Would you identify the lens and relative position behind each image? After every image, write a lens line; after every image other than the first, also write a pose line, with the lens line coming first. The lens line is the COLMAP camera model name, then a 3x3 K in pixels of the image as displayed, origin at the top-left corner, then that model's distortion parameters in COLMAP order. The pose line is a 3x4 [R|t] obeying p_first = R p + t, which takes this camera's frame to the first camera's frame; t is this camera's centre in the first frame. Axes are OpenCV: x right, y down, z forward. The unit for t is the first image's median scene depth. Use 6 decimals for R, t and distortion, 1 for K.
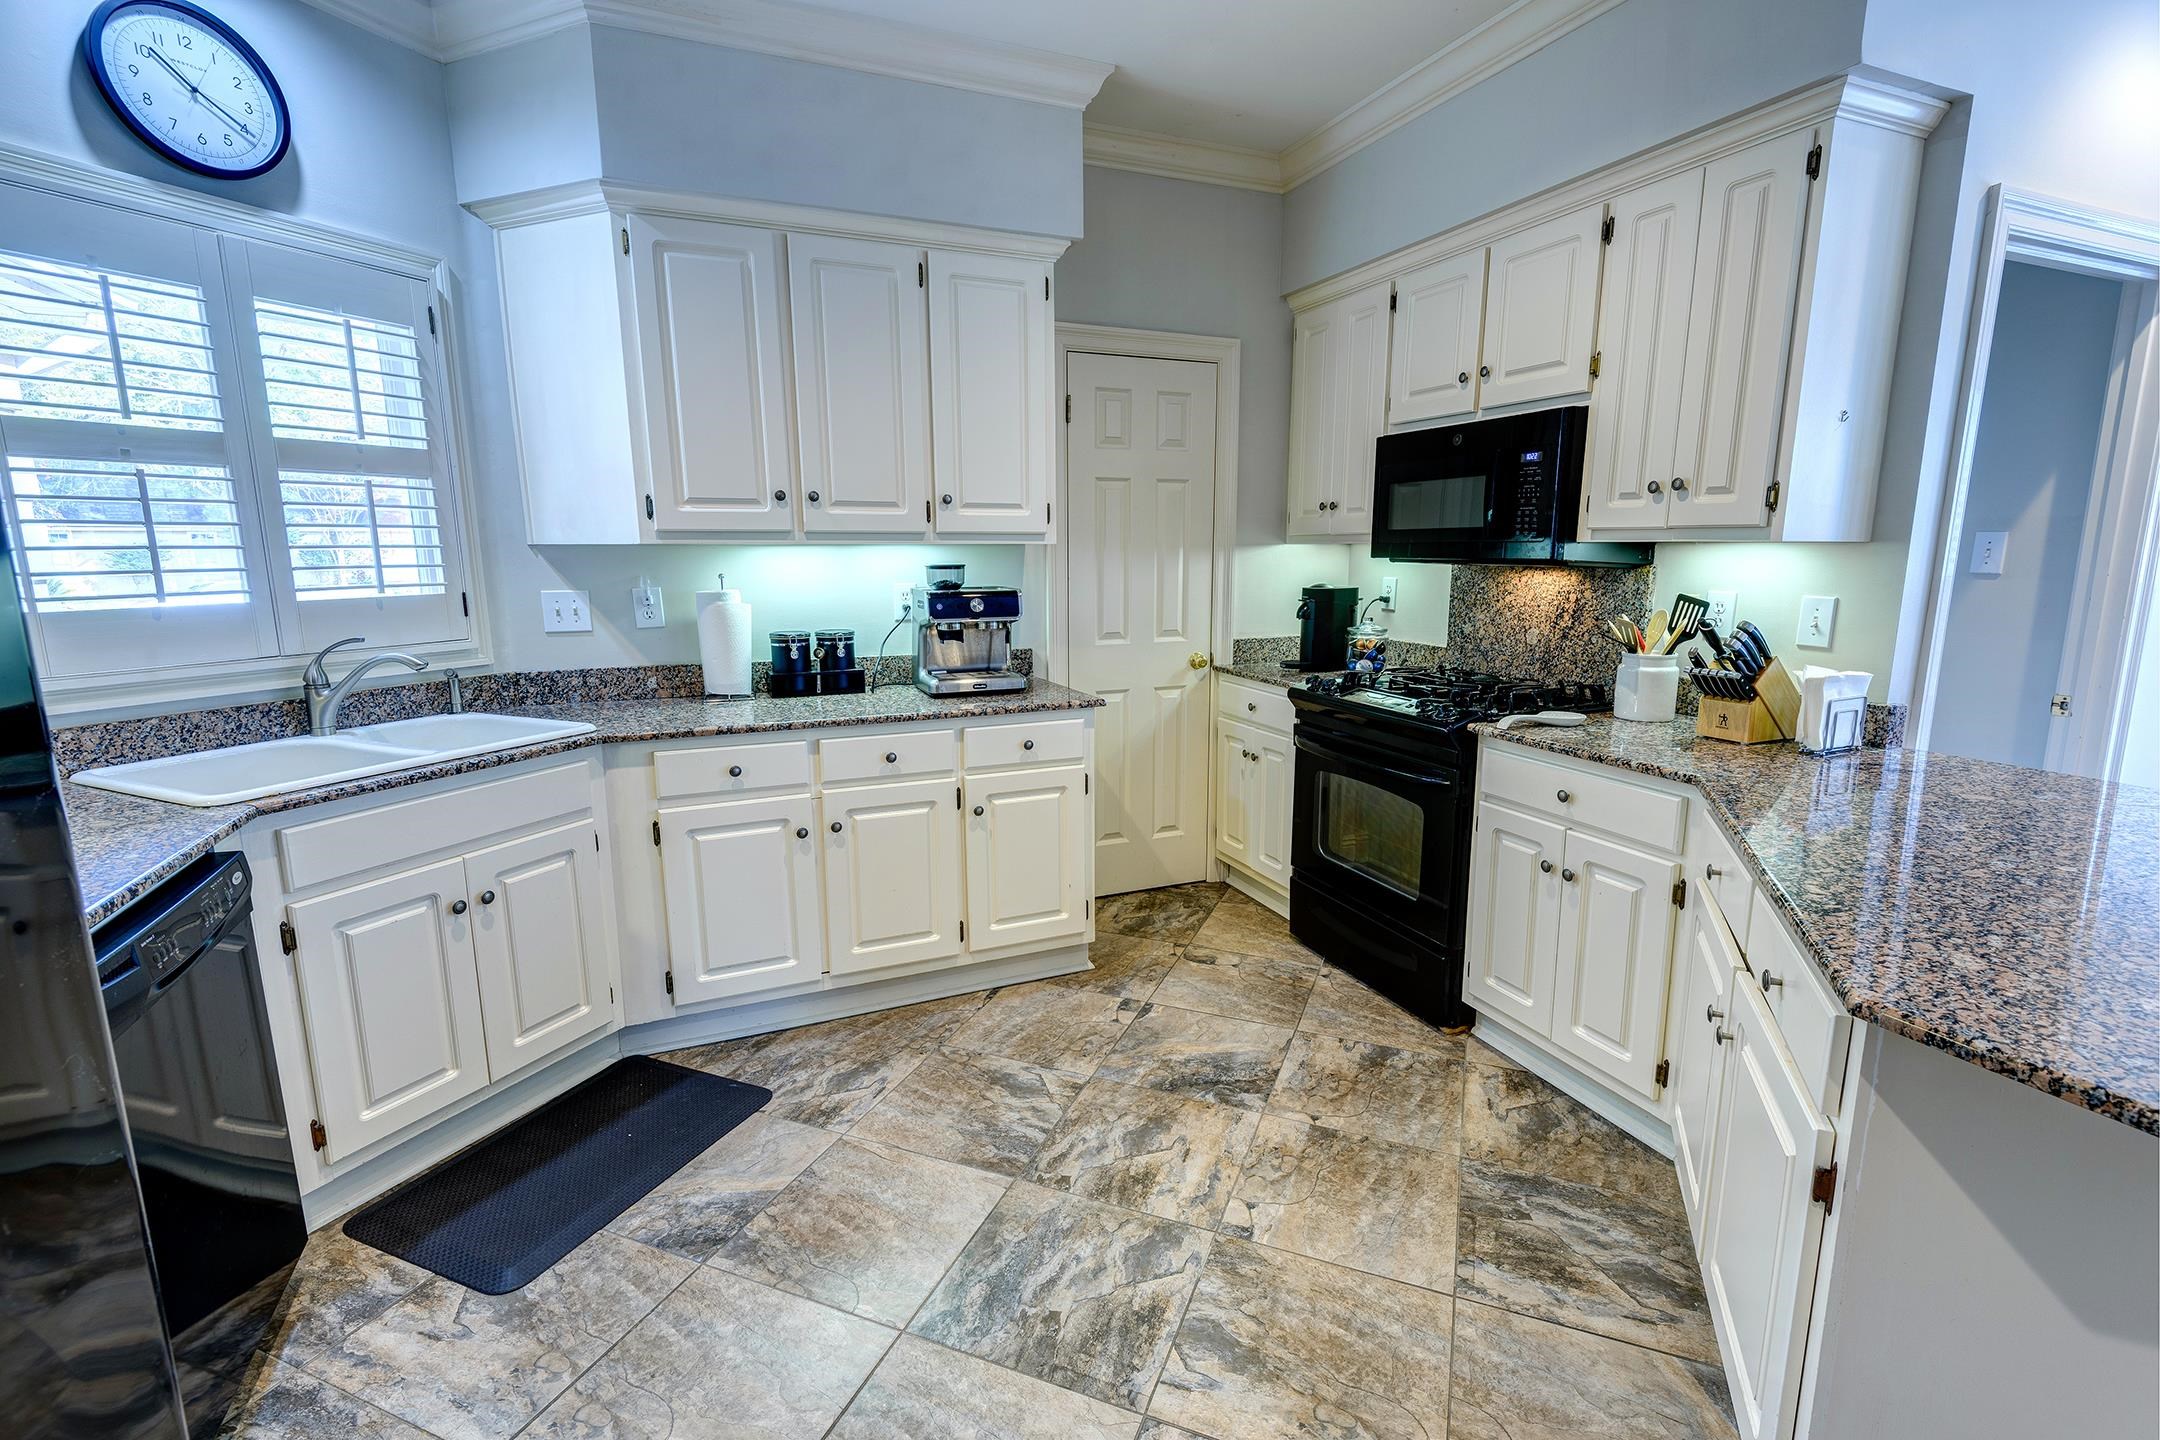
lens RADIAL K [[995.8, 0, 1072.0], [0, 995.8, 721.5], [0, 0, 1]] dist [0.034991, -0.010691]
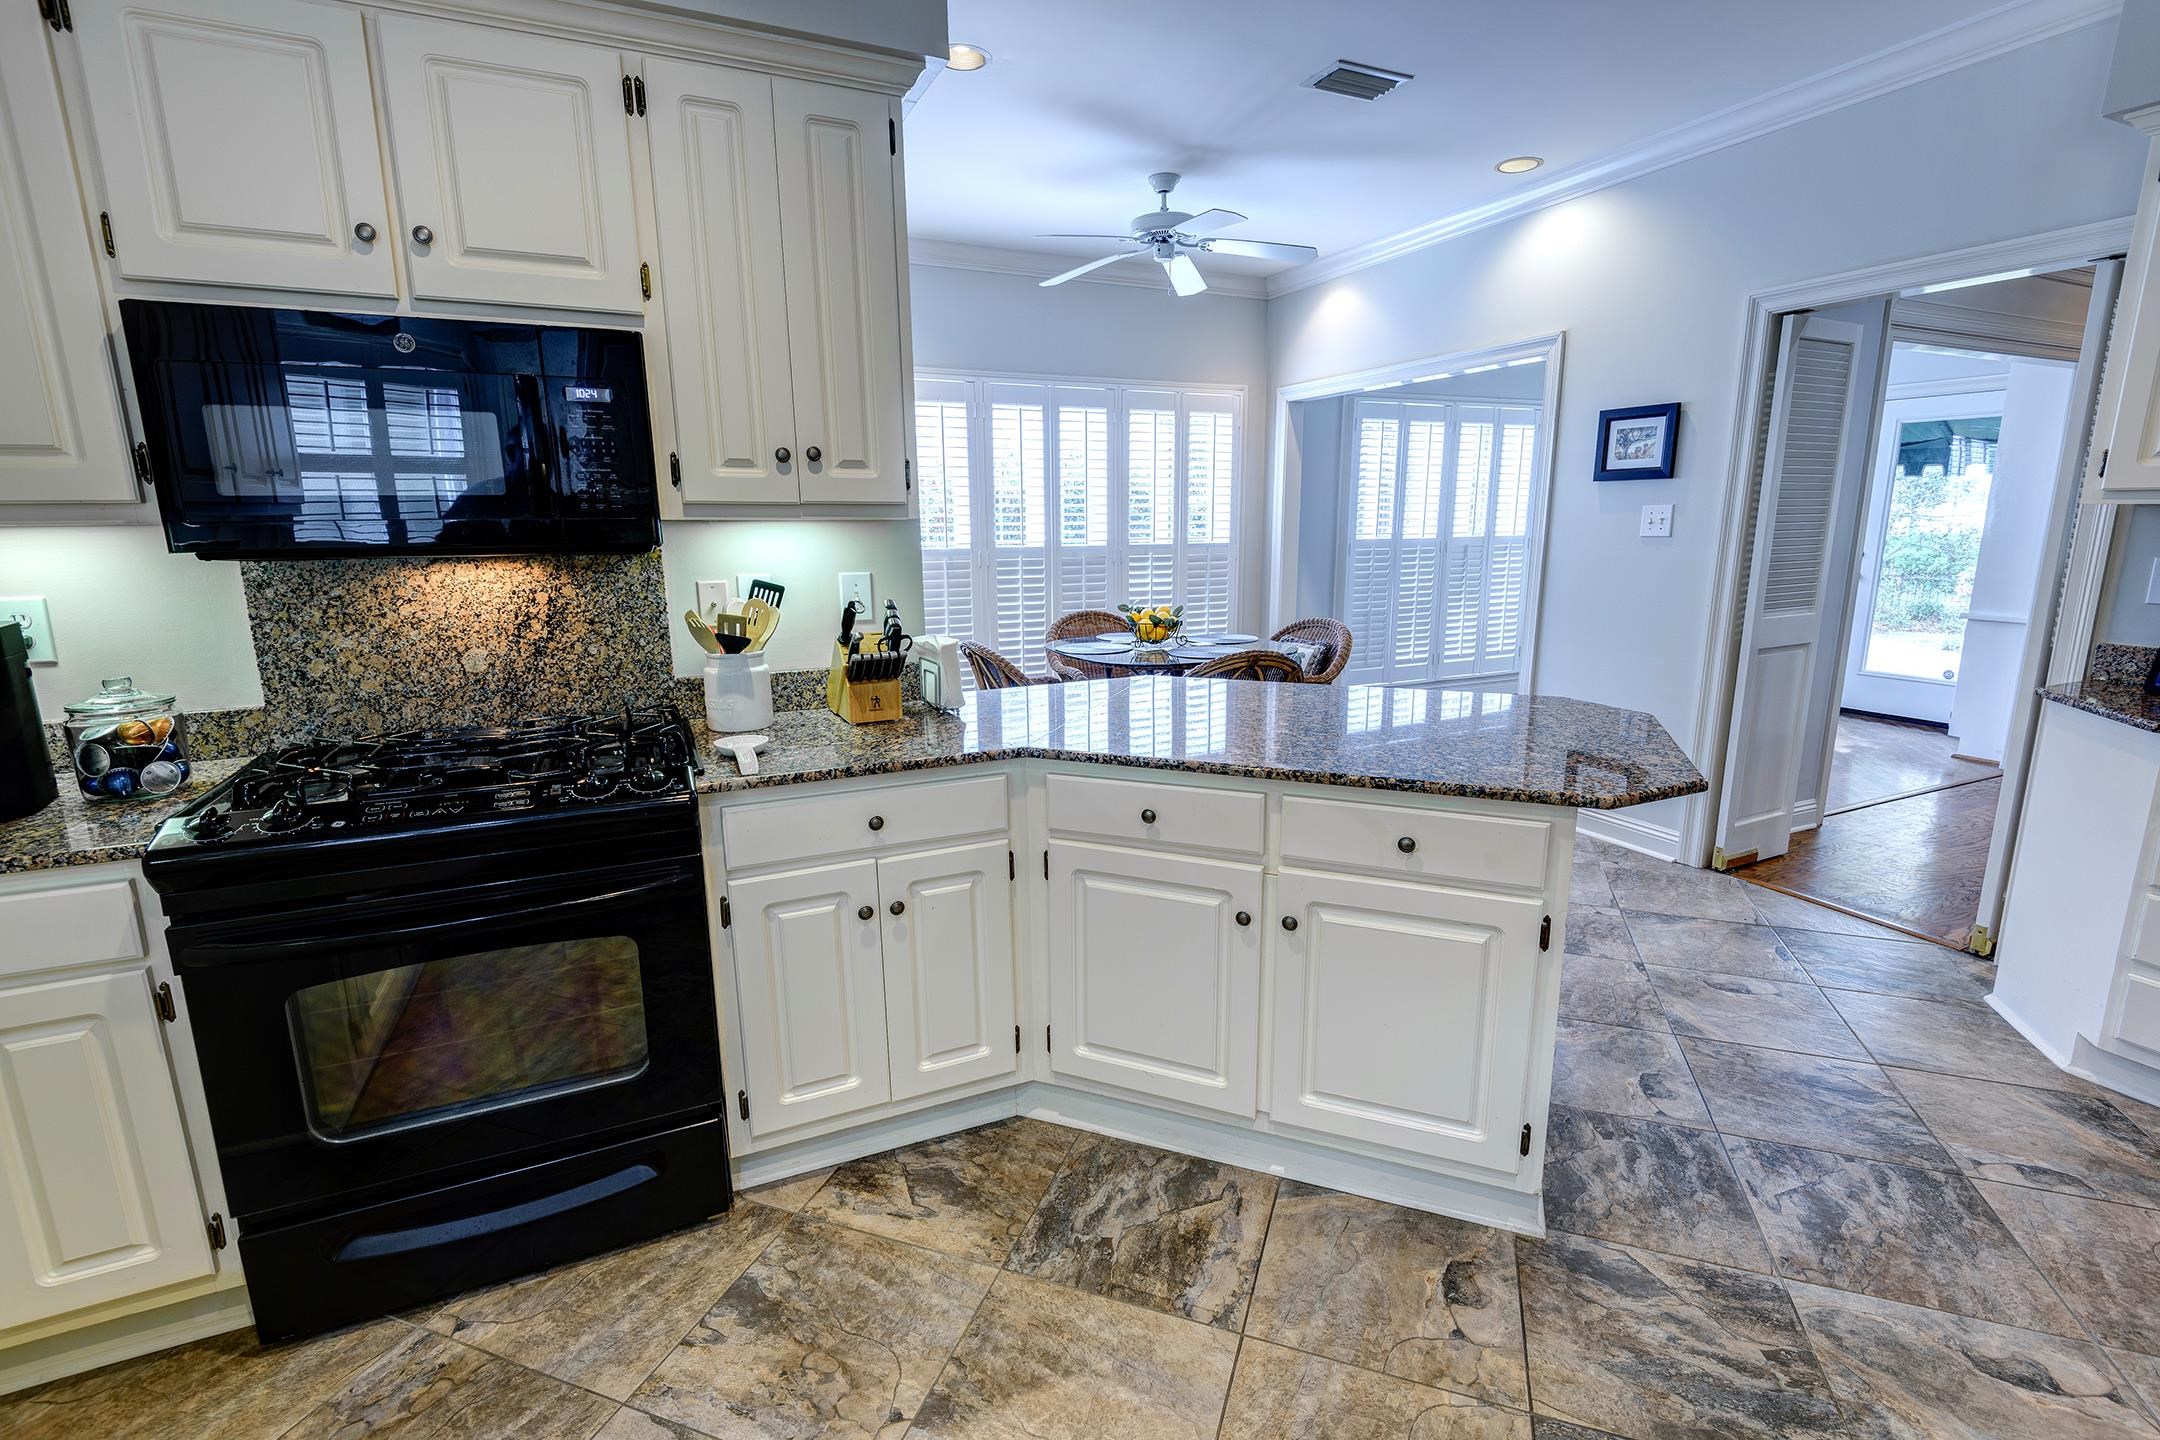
lens RADIAL K [[995.8, 0, 1076.1], [0, 995.8, 718.1], [0, 0, 1]] dist [0.034991, -0.010691]
pose [[-0.058264, -0.196740, 0.978723, -0.276901], [0.185604, 0.961160, 0.204259, -0.129545], [-0.980896, 0.193556, -0.019486, 0.726389]]
